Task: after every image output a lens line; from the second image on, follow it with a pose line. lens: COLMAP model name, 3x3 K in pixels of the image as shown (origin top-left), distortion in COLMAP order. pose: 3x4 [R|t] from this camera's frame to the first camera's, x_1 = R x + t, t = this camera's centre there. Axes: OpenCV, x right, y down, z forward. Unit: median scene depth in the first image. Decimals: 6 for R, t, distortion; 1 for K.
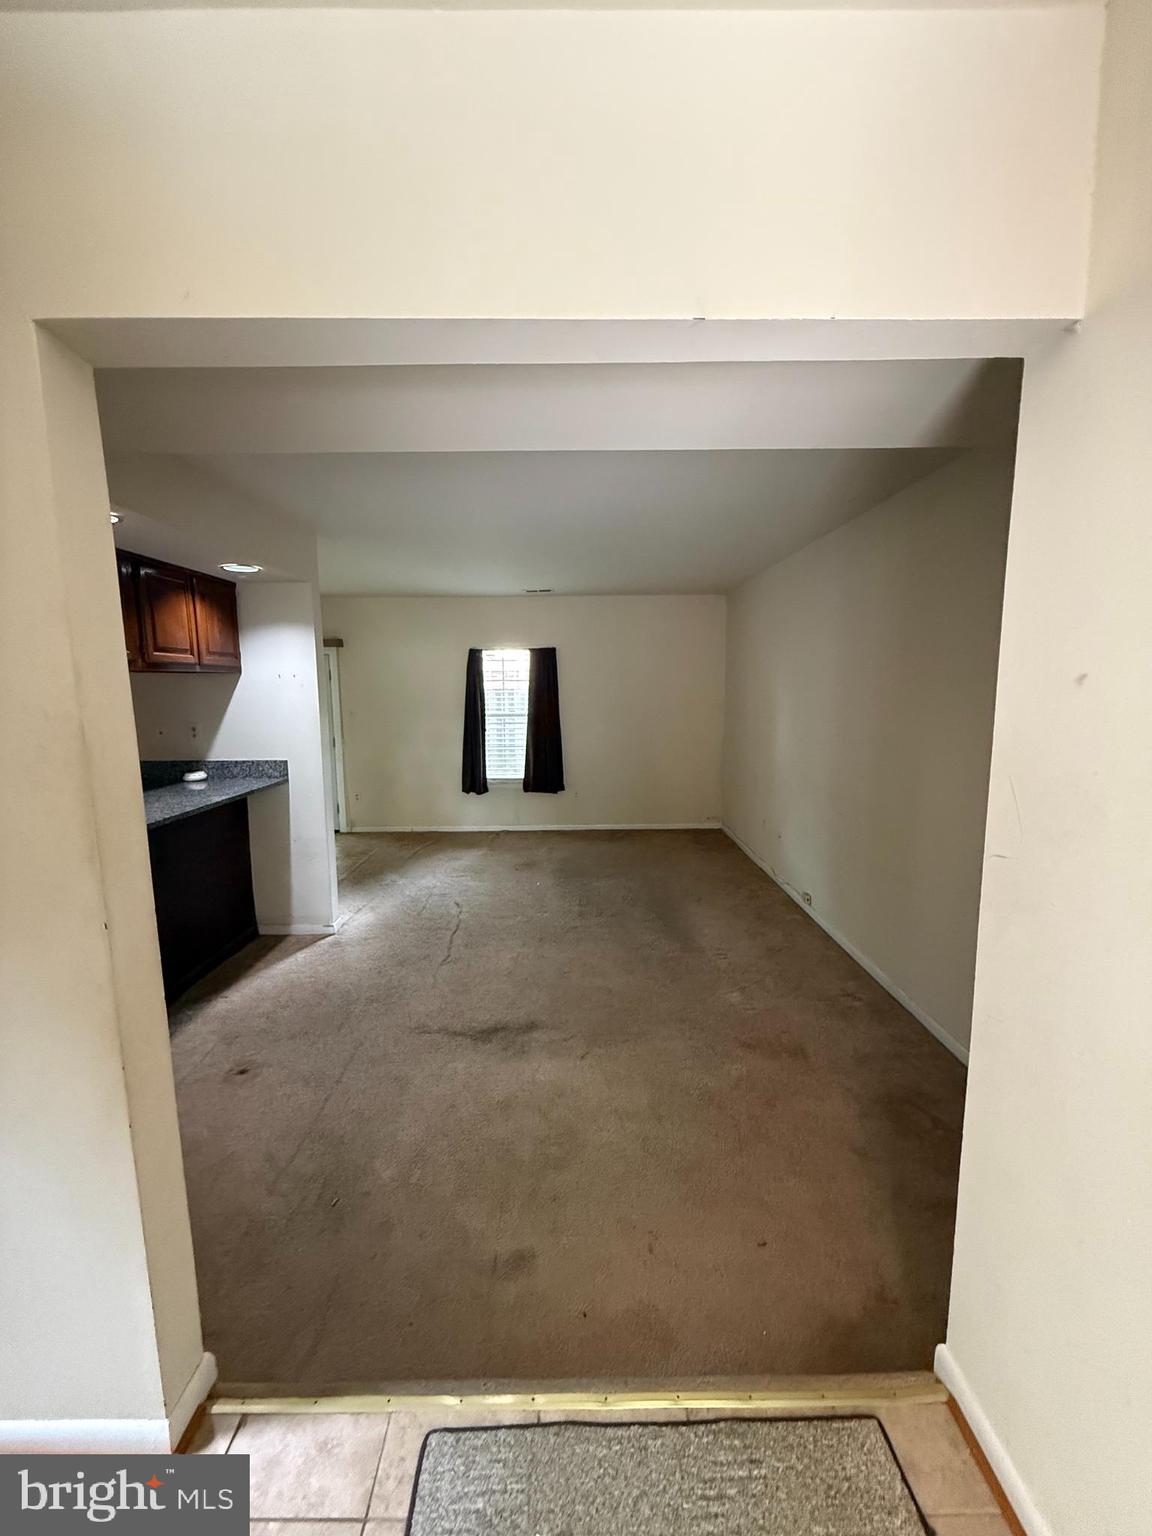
lens RADIAL K [[607.1, 0, 576.0], [0, 607.1, 768.0], [0, 0, 1]] dist [0.000026, 0.000008]
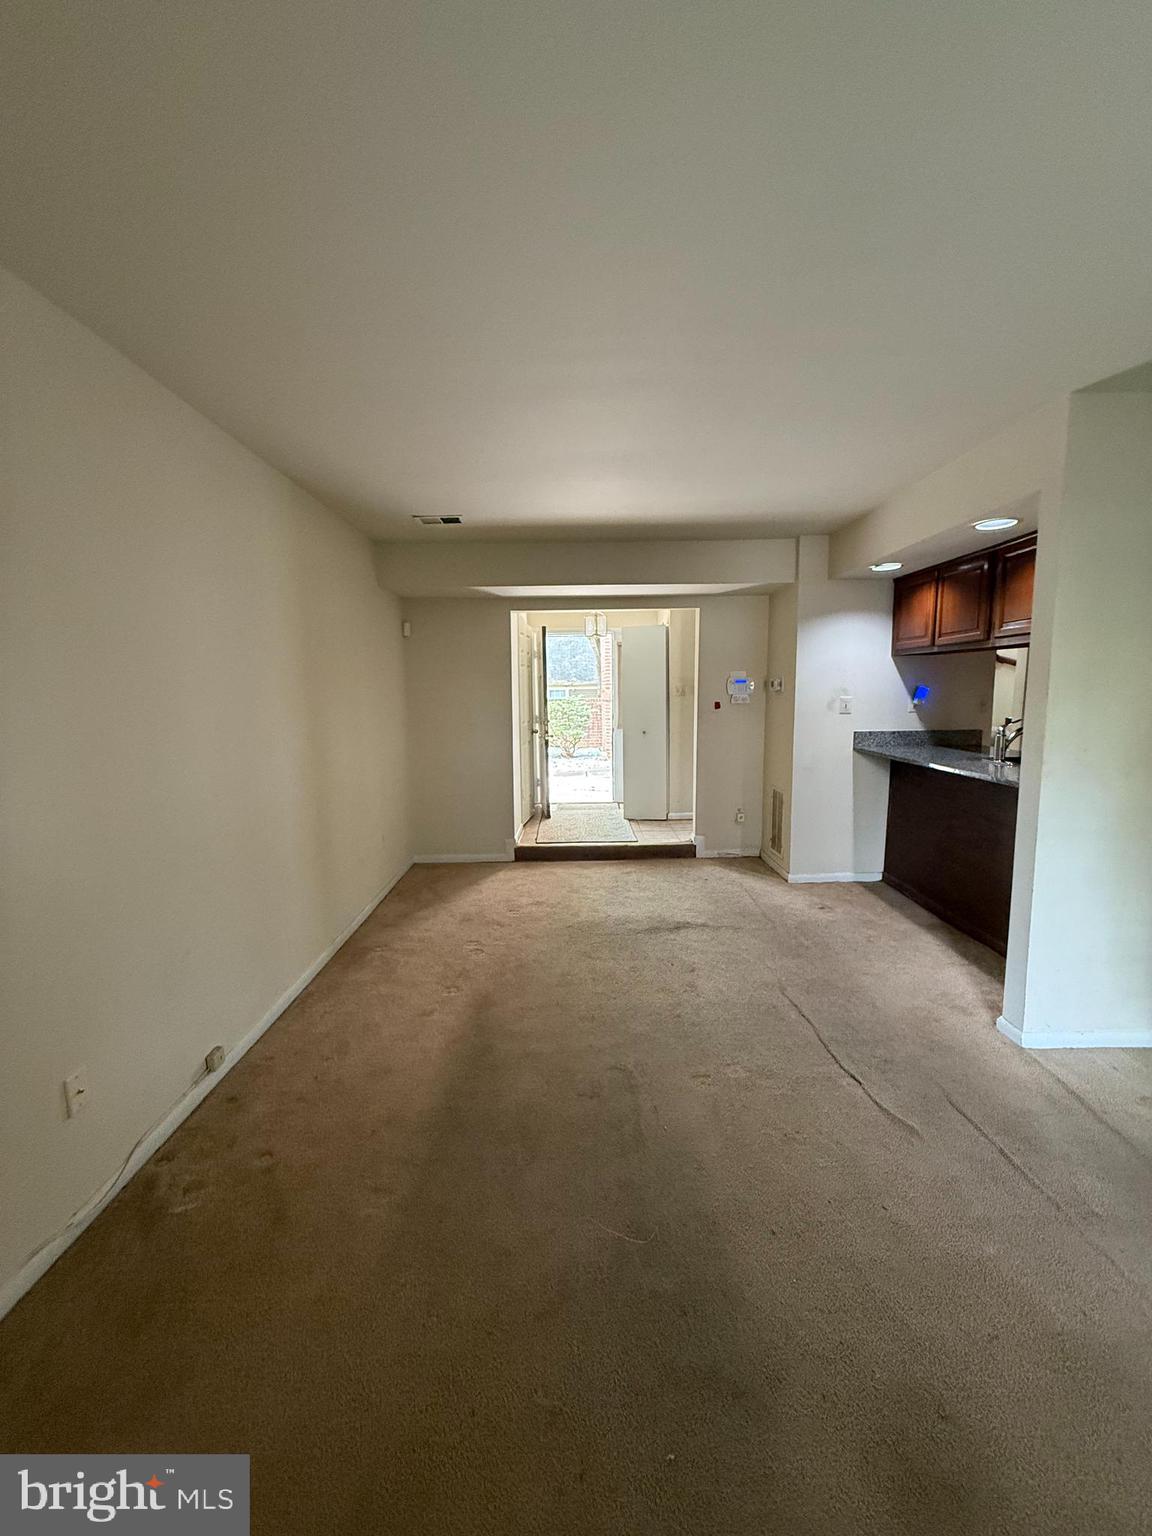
lens RADIAL K [[627.3, 0, 576.0], [0, 627.3, 768.0], [0, 0, 1]] dist [-0.000220, -0.000018]
pose [[-0.999601, 0.025891, 0.011274, 0.058509], [0.027918, 0.966076, 0.256746, -0.243215], [-0.004245, 0.256959, -0.966413, 2.037002]]
